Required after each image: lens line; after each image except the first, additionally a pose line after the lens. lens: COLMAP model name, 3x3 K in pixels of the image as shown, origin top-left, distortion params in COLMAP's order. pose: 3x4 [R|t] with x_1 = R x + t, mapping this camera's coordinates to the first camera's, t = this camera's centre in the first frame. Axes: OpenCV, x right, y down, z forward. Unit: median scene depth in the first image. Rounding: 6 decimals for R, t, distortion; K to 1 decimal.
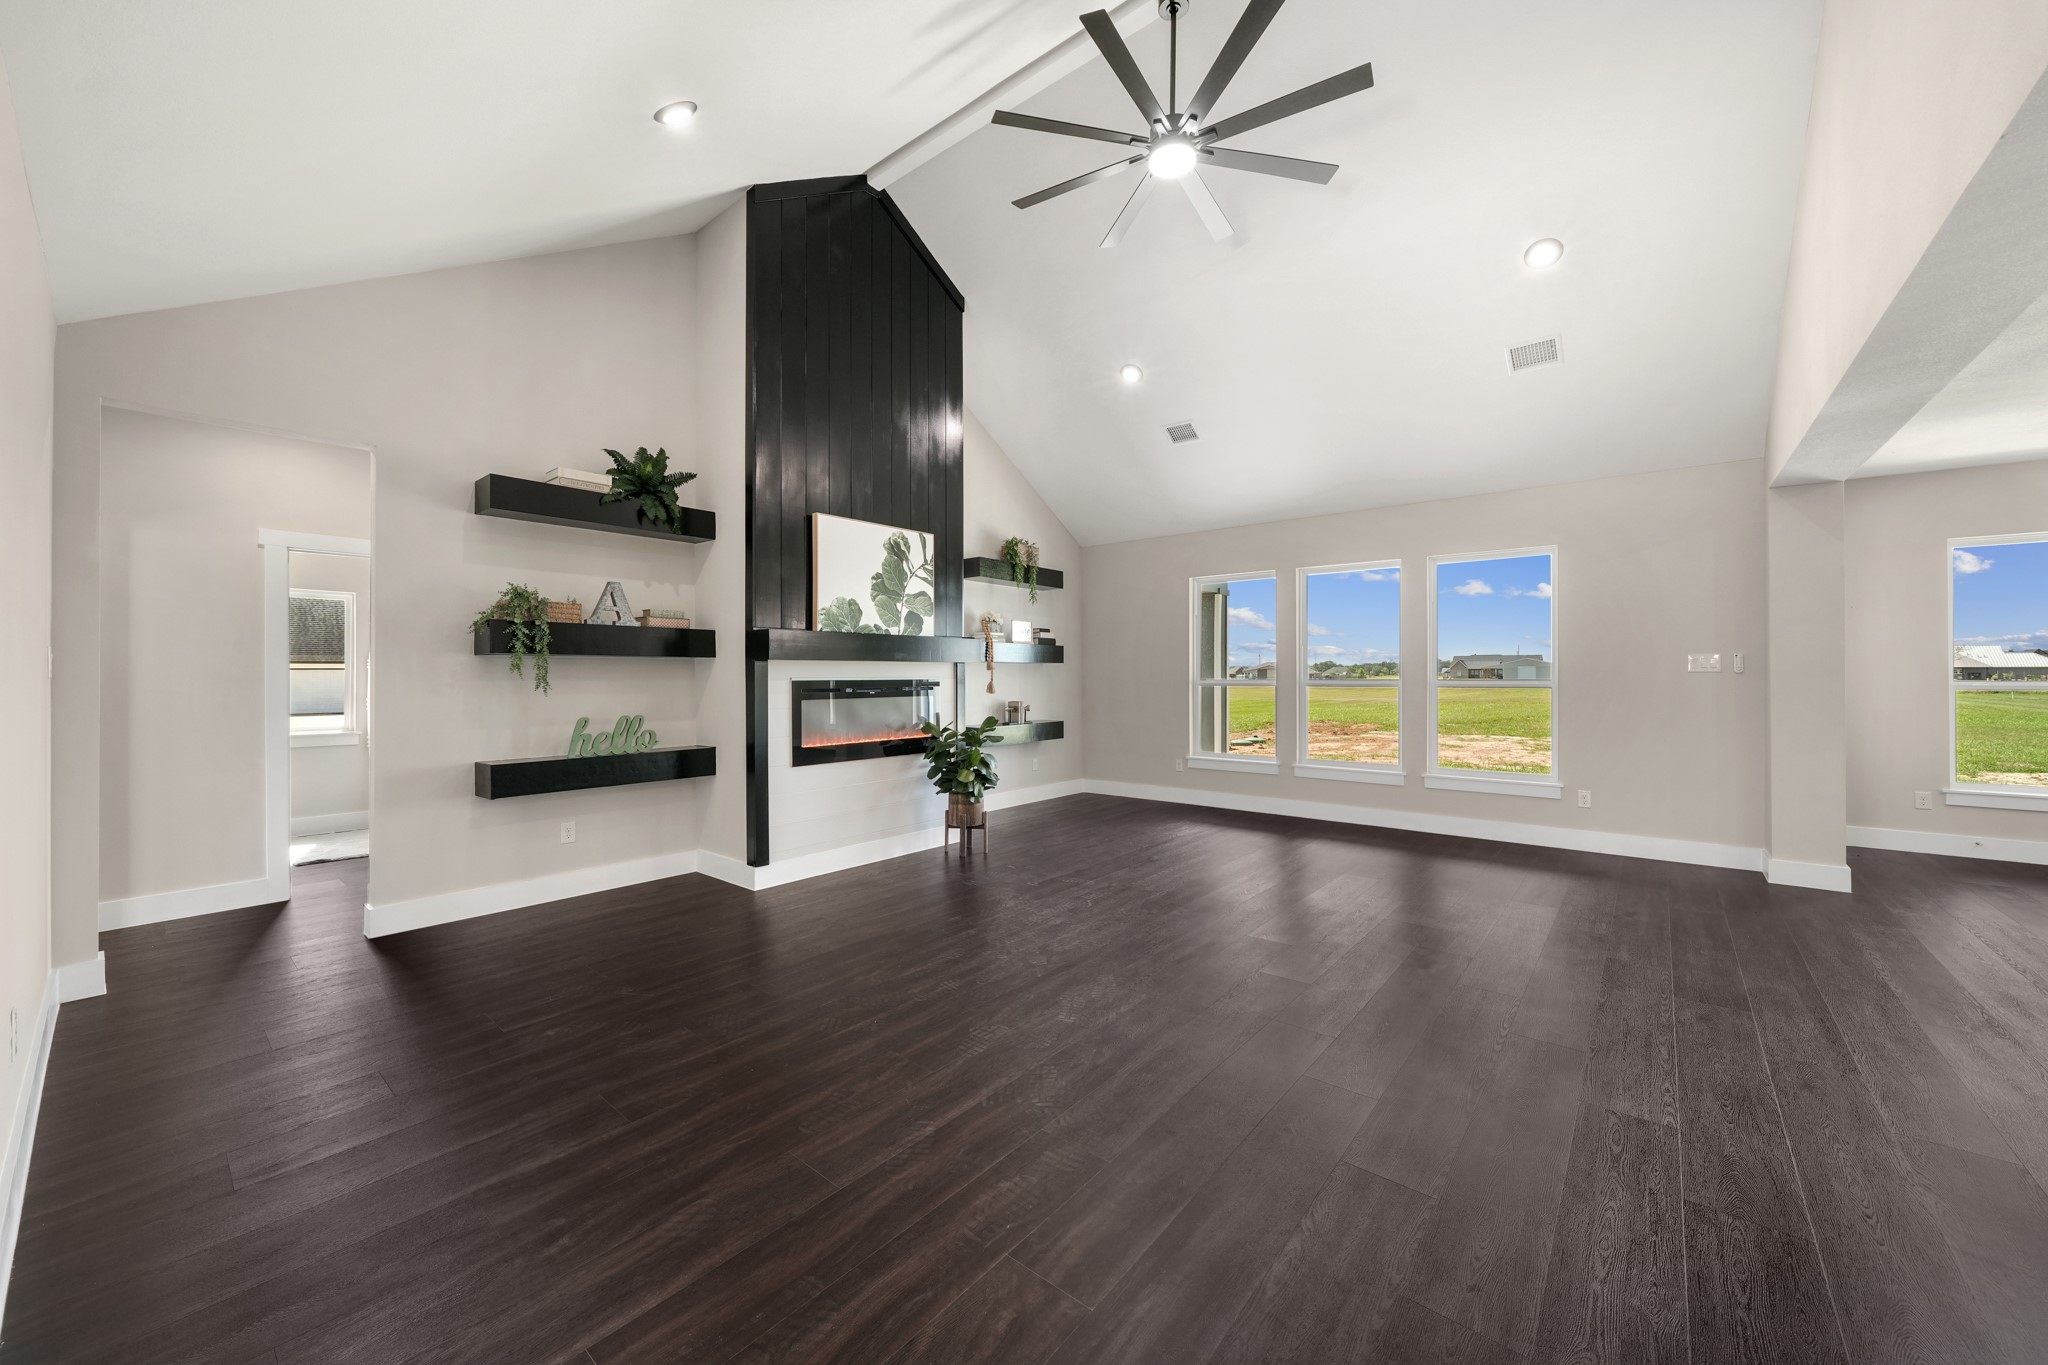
lens RADIAL K [[741.3, 0, 1019.7], [0, 741.3, 684.2], [0, 0, 1]] dist [-0.001890, -0.000037]
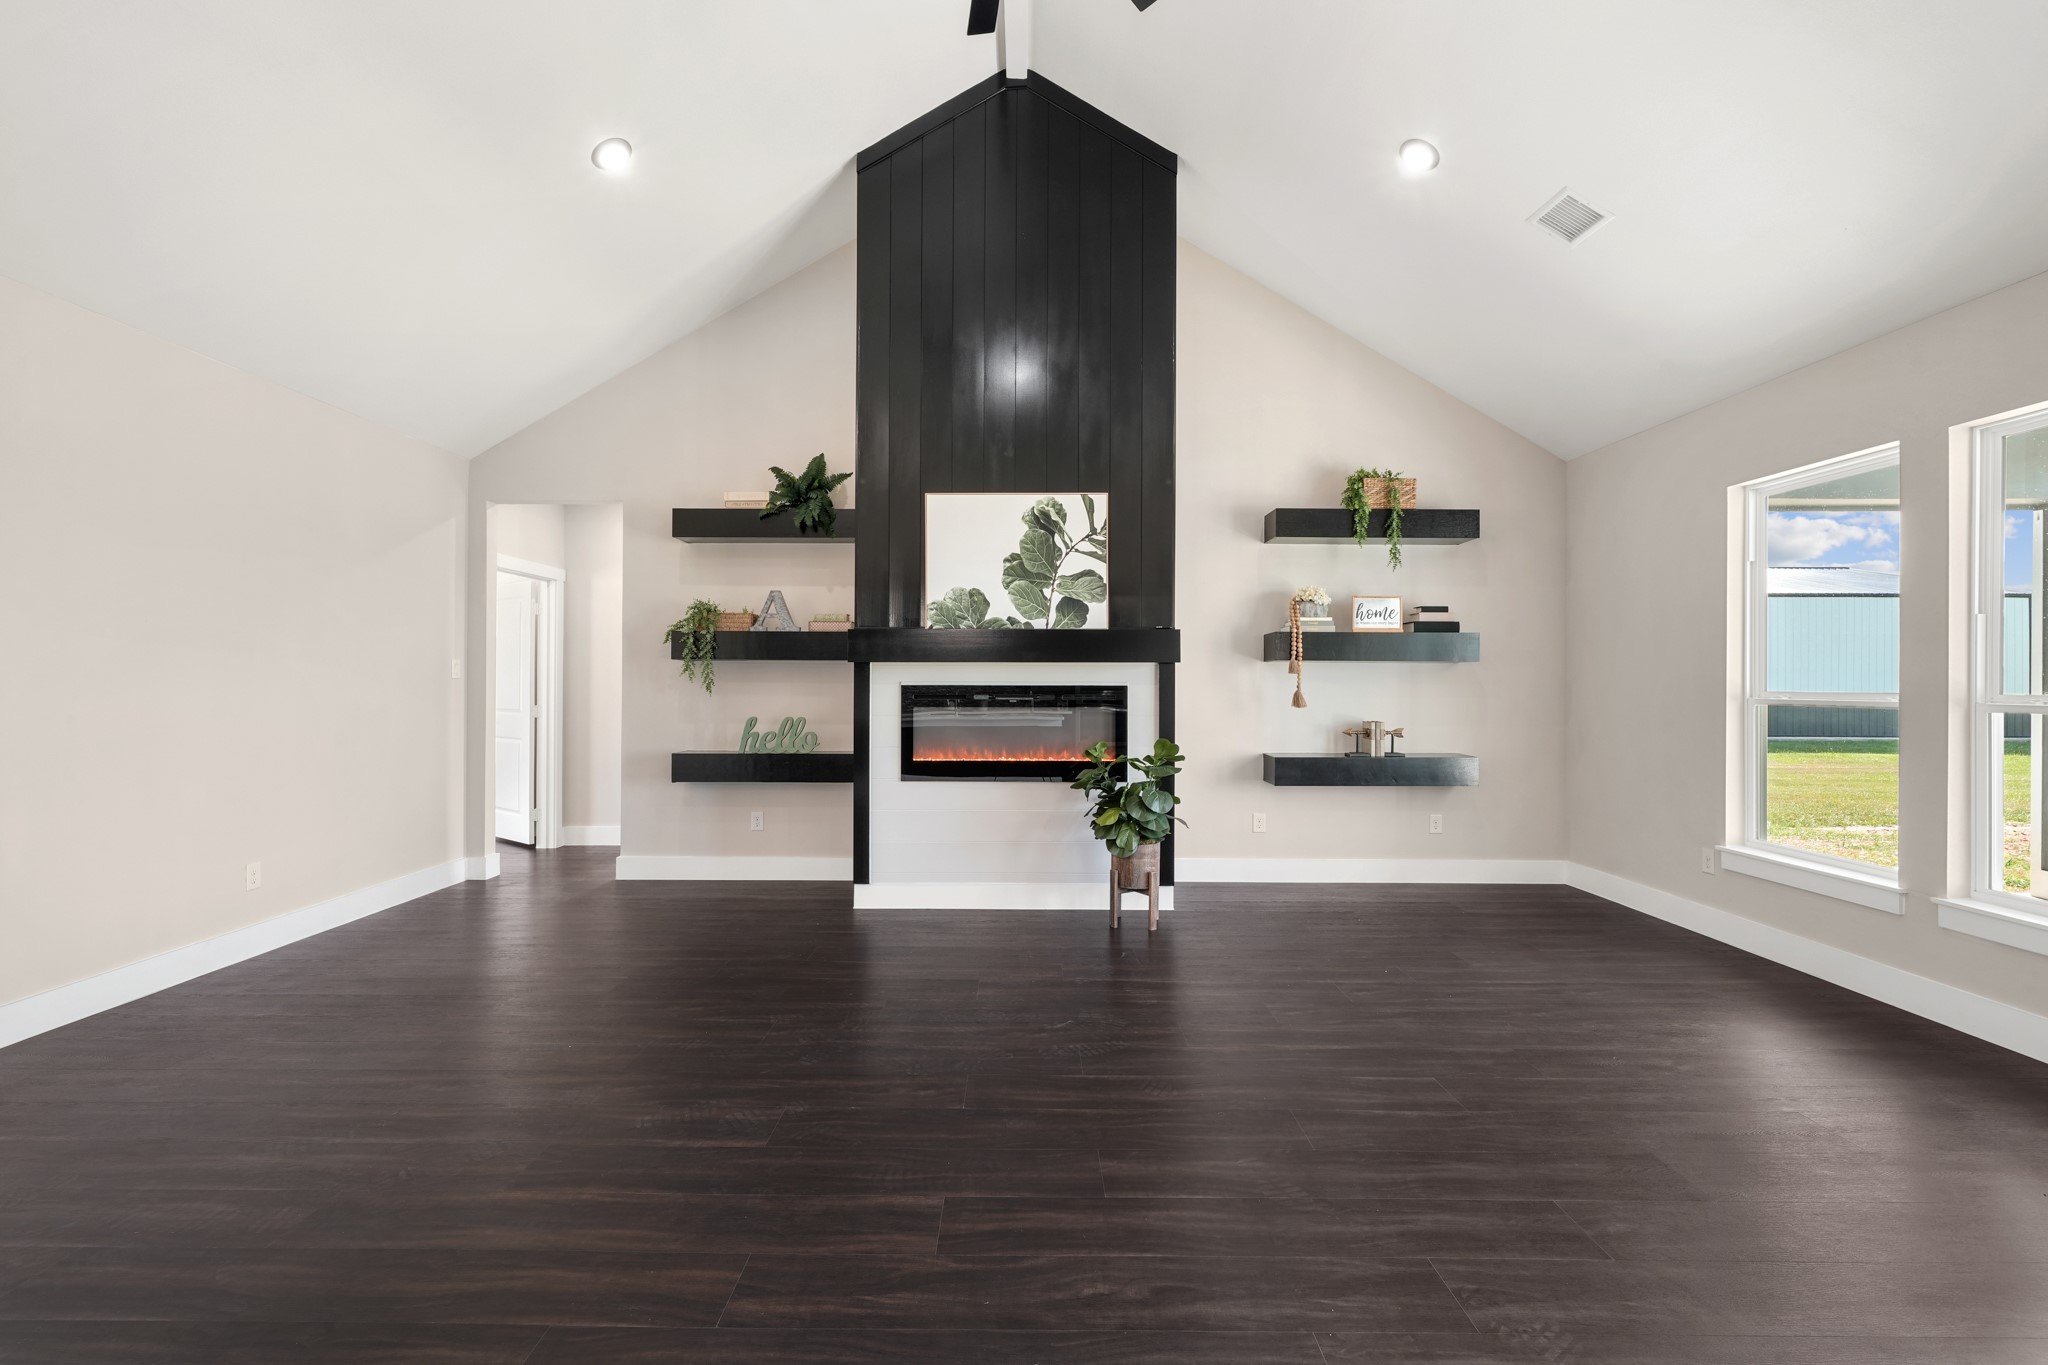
lens RADIAL K [[896.0, 0, 1024.0], [0, 896.0, 682.5], [0, 0, 1]] dist [0.001280, 0.000012]
pose [[0.648979, 0.006958, -0.760774, 0.560519], [-0.013326, 0.999909, -0.002223, -0.006692], [0.760689, 0.011581, 0.649013, 0.371054]]
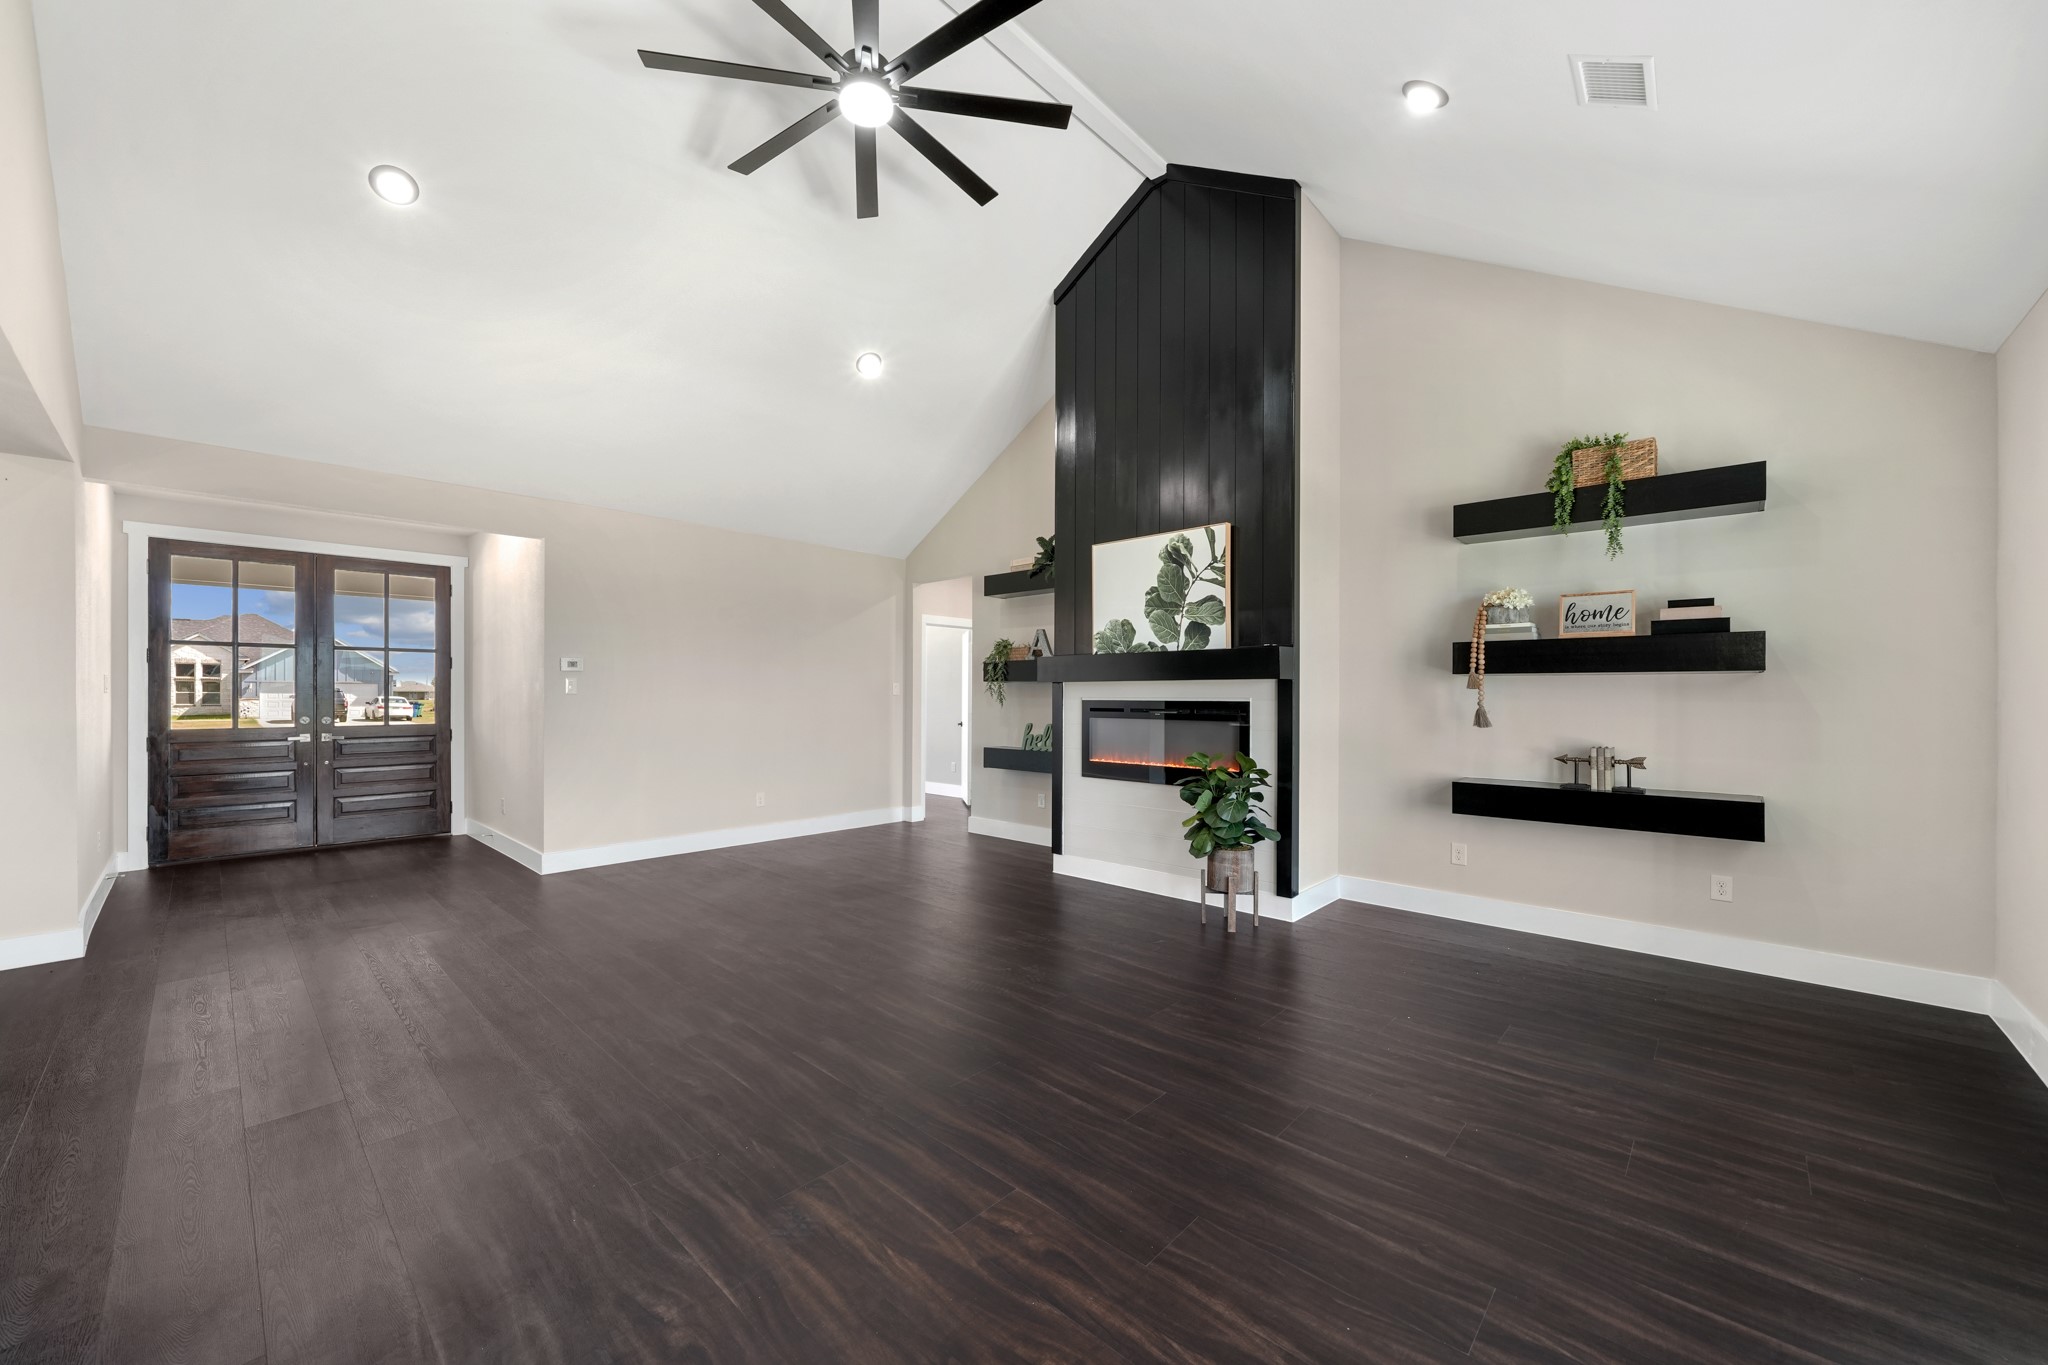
lens RADIAL K [[776.7, 0, 1031.1], [0, 776.7, 697.6], [0, 0, 1]] dist [-0.001617, -0.000048]
pose [[-0.038311, 0.006269, -0.999246, 0.797559], [-0.013621, 0.999884, 0.006795, -0.014075], [0.999173, 0.013871, -0.038221, 0.880121]]
